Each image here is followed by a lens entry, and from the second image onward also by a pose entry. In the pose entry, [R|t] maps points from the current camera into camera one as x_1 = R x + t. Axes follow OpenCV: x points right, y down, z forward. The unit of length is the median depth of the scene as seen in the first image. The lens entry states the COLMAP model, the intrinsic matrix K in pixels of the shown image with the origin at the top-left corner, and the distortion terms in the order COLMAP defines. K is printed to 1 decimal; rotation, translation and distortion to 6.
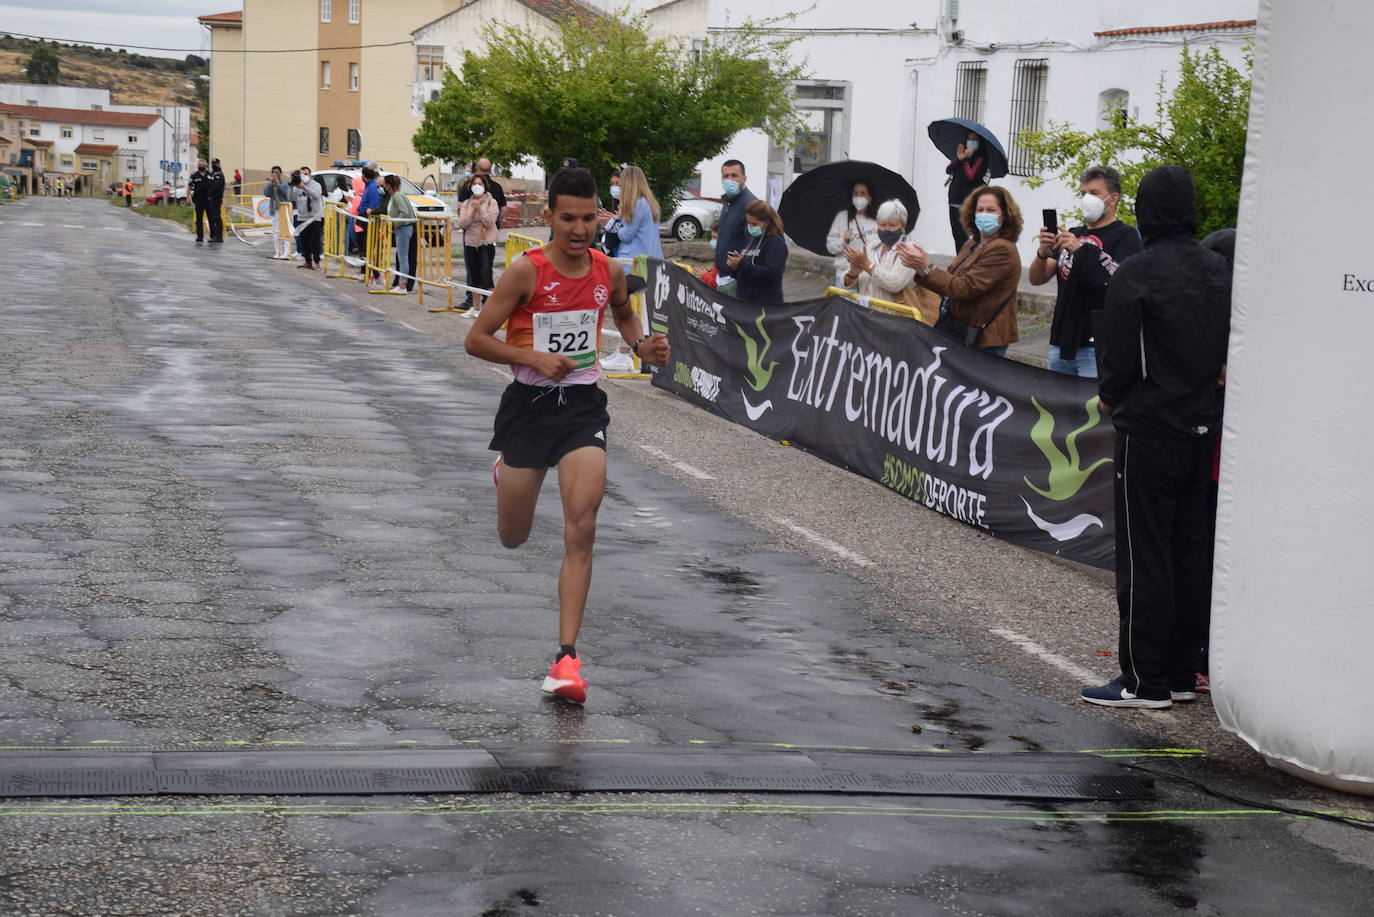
lens RADIAL K [[2894.2, 0, 684.2], [0, 2894.2, 460.2], [0, 0, 1]] dist [0.427055, 1.315705]
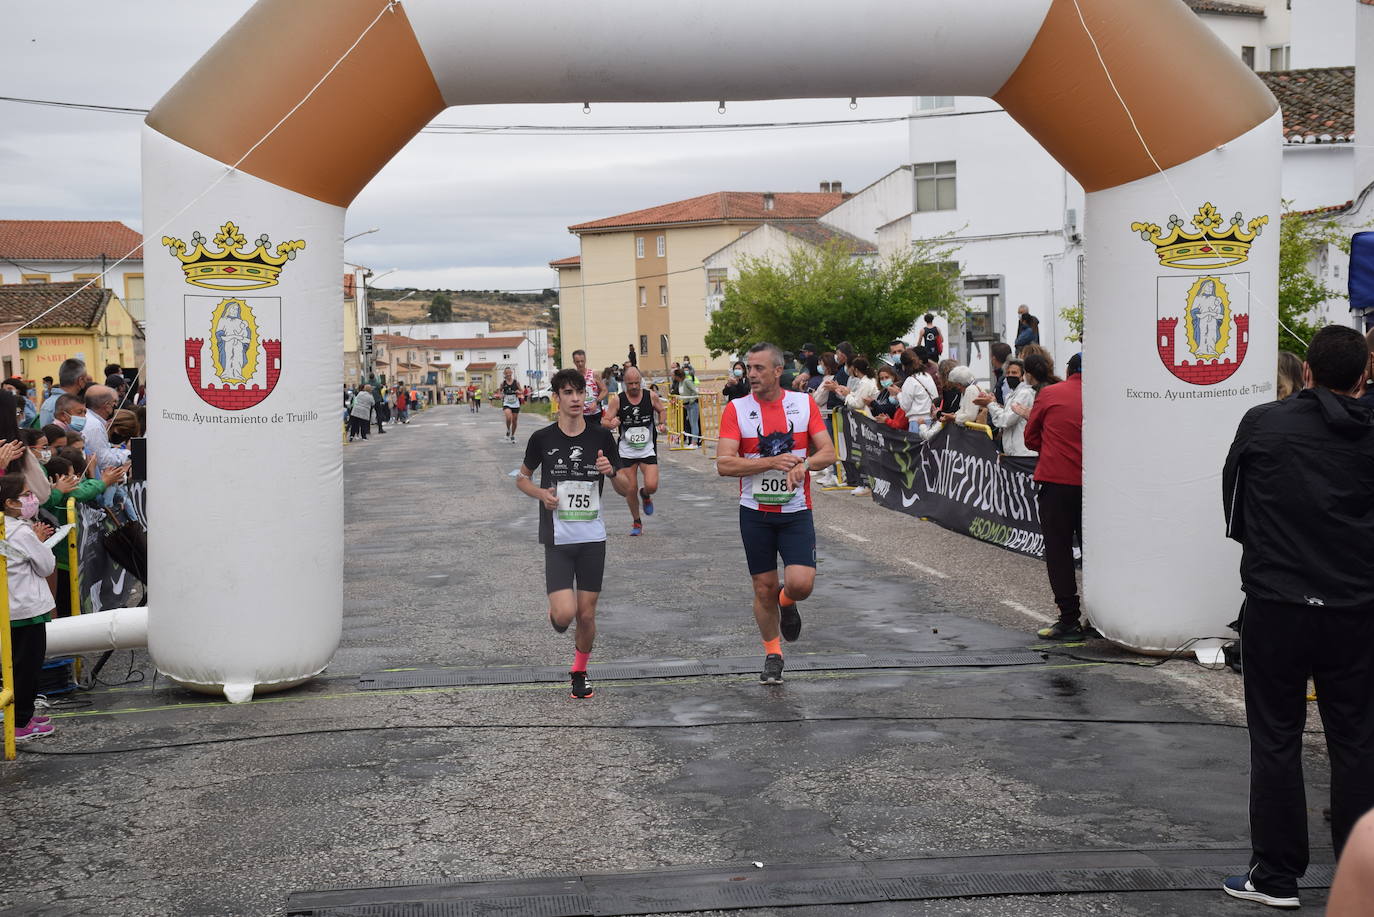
lens RADIAL K [[2327.8, 0, 683.6], [0, 2327.8, 457.9], [0, 0, 1]] dist [0.241693, 0.685816]
pose [[0.991284, -0.071380, -0.110729, 0.026398], [0.065250, 0.996180, -0.058034, 0.013974], [0.114448, 0.050303, 0.992155, -0.138956]]
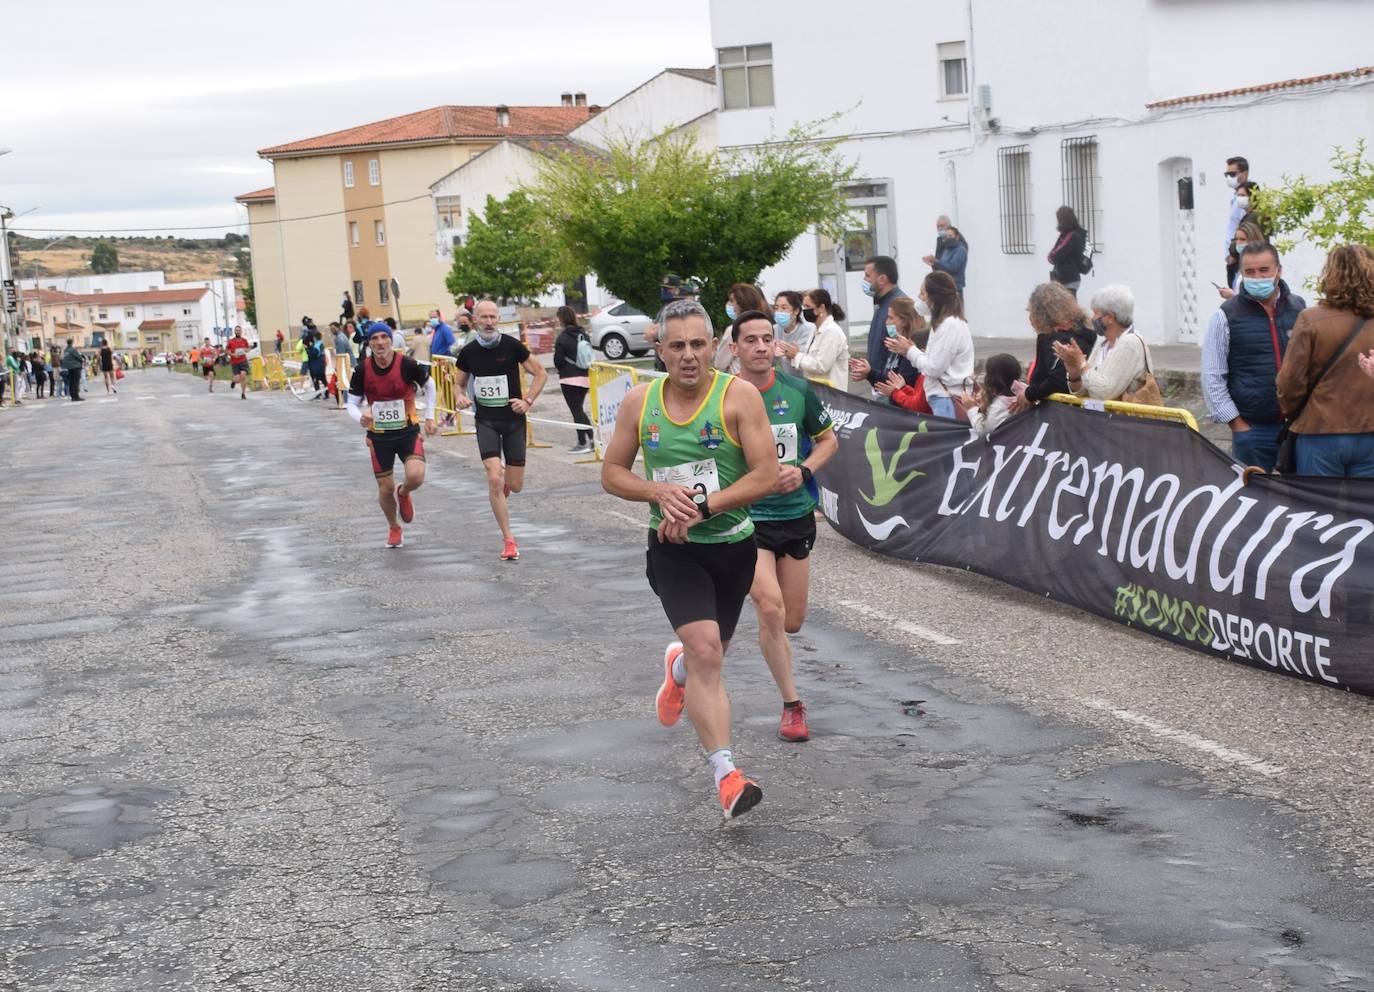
lens RADIAL K [[2501.2, 0, 845.8], [0, 2501.2, 586.9], [0, 0, 1]] dist [0.001479, 0.246470]
pose [[0.992049, -0.110711, 0.059857, -0.030412], [0.109225, 0.993635, 0.027550, -0.015682], [-0.062526, -0.020793, 0.997827, 0.145676]]
